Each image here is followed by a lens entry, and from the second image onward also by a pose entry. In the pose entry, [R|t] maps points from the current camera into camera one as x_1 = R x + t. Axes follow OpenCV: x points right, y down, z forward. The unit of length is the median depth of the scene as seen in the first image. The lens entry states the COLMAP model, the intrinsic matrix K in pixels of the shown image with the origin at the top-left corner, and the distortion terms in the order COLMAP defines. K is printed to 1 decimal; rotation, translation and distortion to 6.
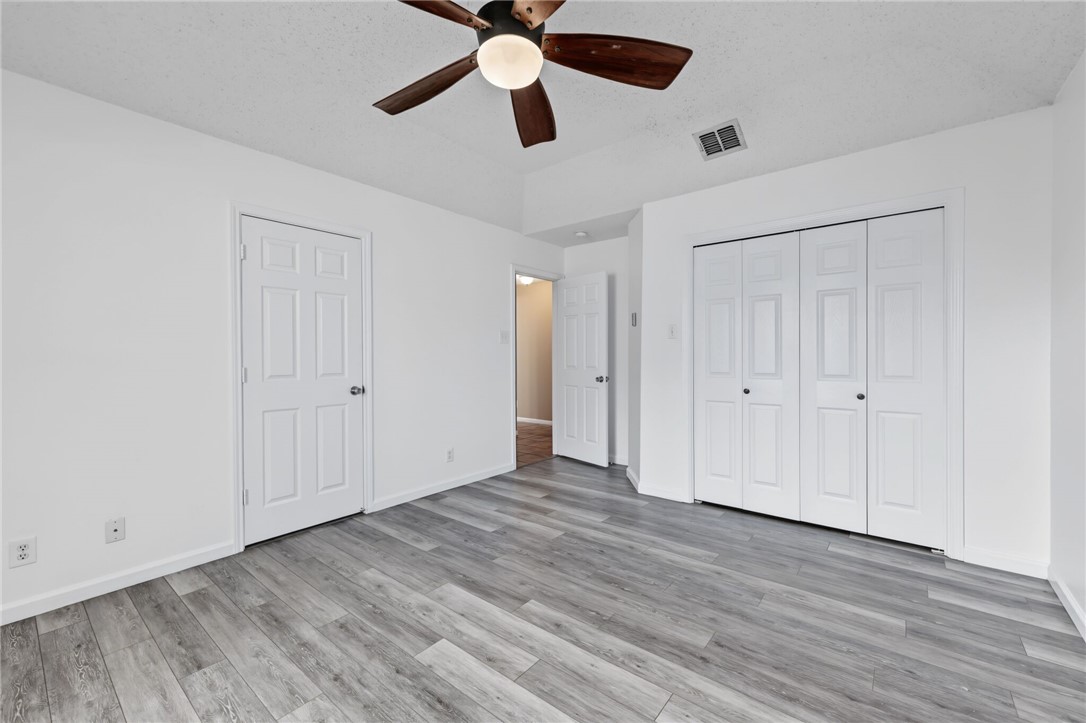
lens RADIAL K [[446.4, 0, 541.3], [0, 446.4, 356.0], [0, 0, 1]] dist [0.001860, 0.000342]
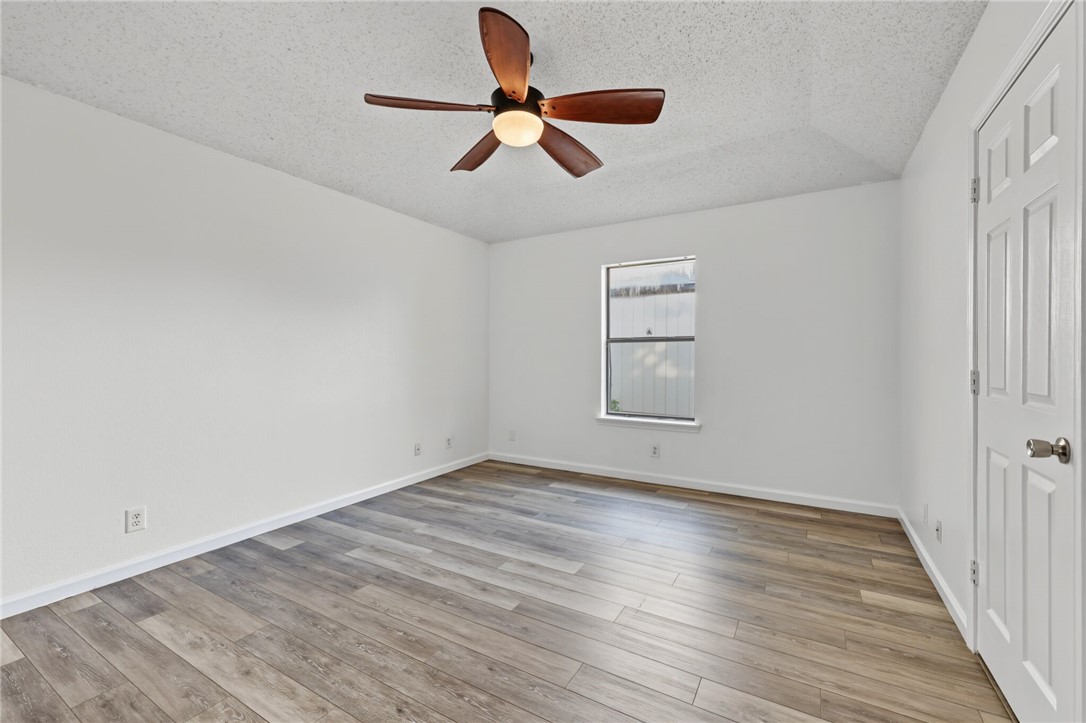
lens RADIAL K [[446.4, 0, 541.1], [0, 446.4, 361.9], [0, 0, 1]] dist [0.001860, 0.000342]
pose [[-0.989168, 0.012162, -0.146285, 0.049239], [0.011012, 0.999902, 0.008672, 0.005710], [0.146376, 0.006967, -0.989204, 1.989710]]
